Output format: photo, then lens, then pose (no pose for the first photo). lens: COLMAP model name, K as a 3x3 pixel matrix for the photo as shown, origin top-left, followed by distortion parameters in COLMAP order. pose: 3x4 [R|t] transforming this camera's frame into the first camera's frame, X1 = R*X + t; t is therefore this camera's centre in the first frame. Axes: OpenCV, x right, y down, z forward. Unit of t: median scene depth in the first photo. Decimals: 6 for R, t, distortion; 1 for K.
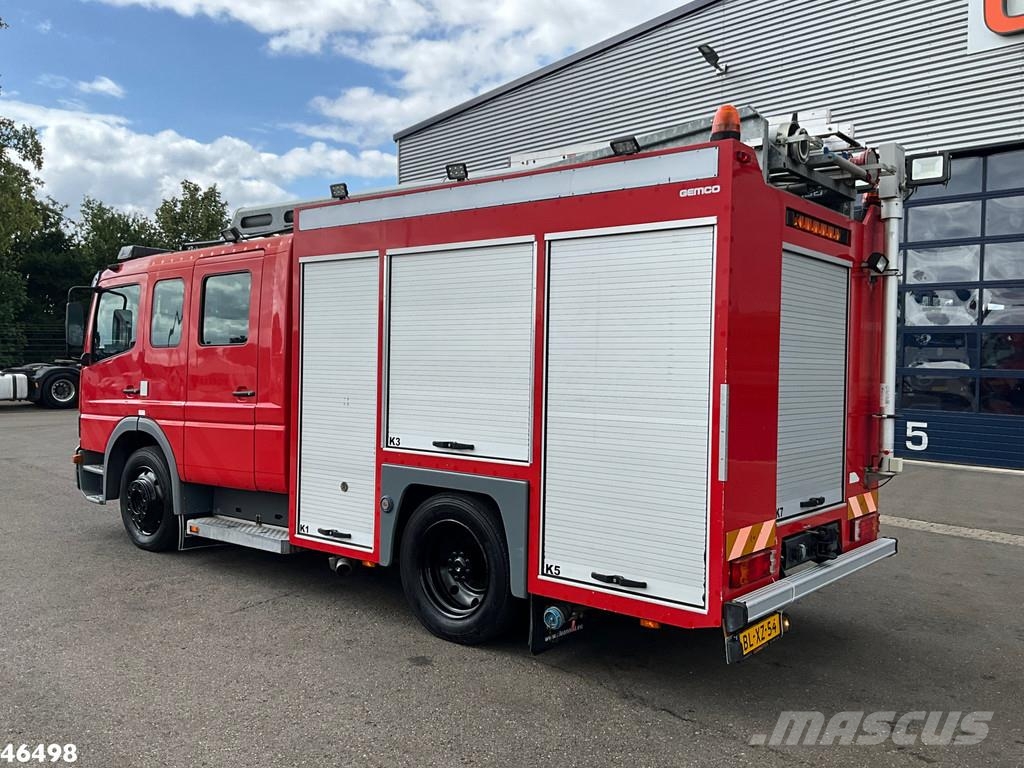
lens RADIAL K [[910.6, 0, 507.9], [0, 910.6, 377.0], [0, 0, 1]] dist [0.017206, -0.007550]
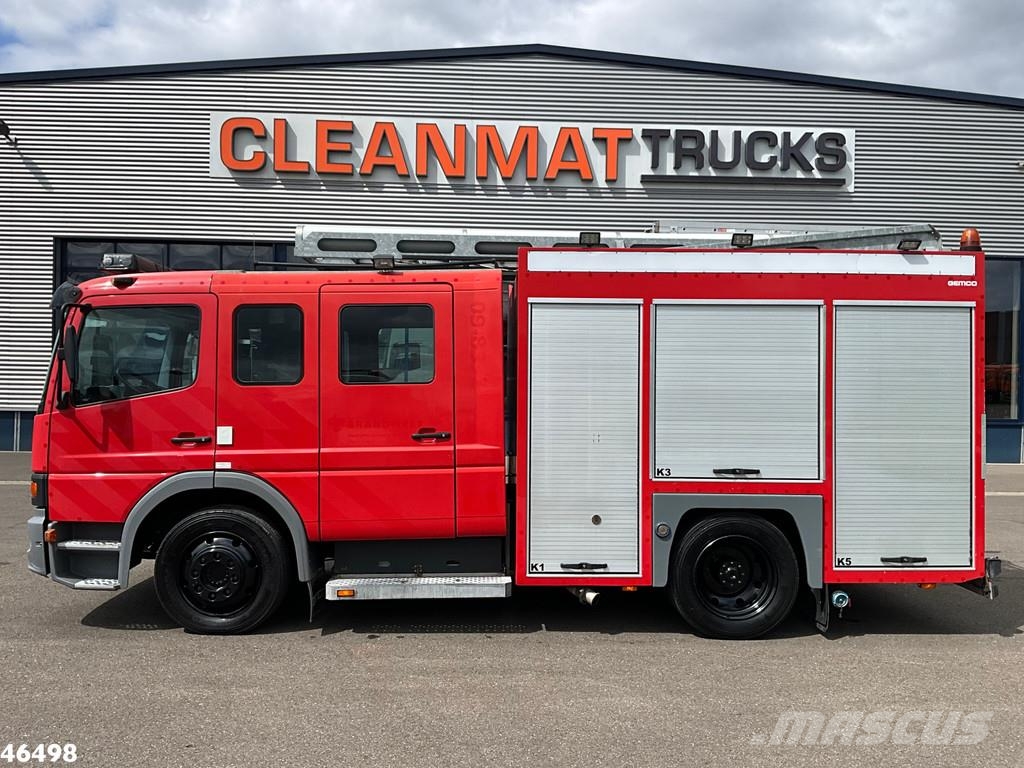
lens RADIAL K [[910.6, 0, 507.9], [0, 910.6, 377.0], [0, 0, 1]] dist [0.017206, -0.007550]
pose [[0.743795, -0.003608, 0.668398, -0.986849], [0.015017, 0.999823, -0.011314, -0.034801], [-0.668239, 0.018453, 0.743718, 0.292835]]
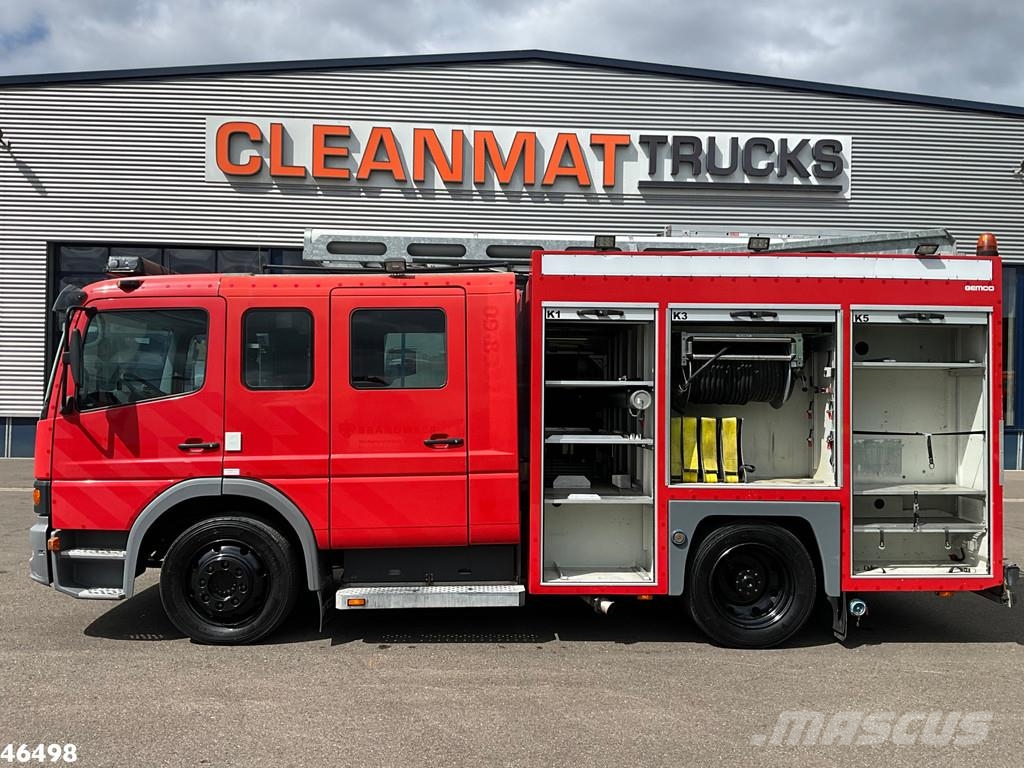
lens RADIAL K [[910.6, 0, 507.9], [0, 910.6, 377.0], [0, 0, 1]] dist [0.017206, -0.007550]
pose [[0.735927, 0.002141, 0.677058, -0.996655], [0.014250, 0.999725, -0.018650, -0.033369], [-0.676911, 0.023373, 0.735694, 0.324402]]
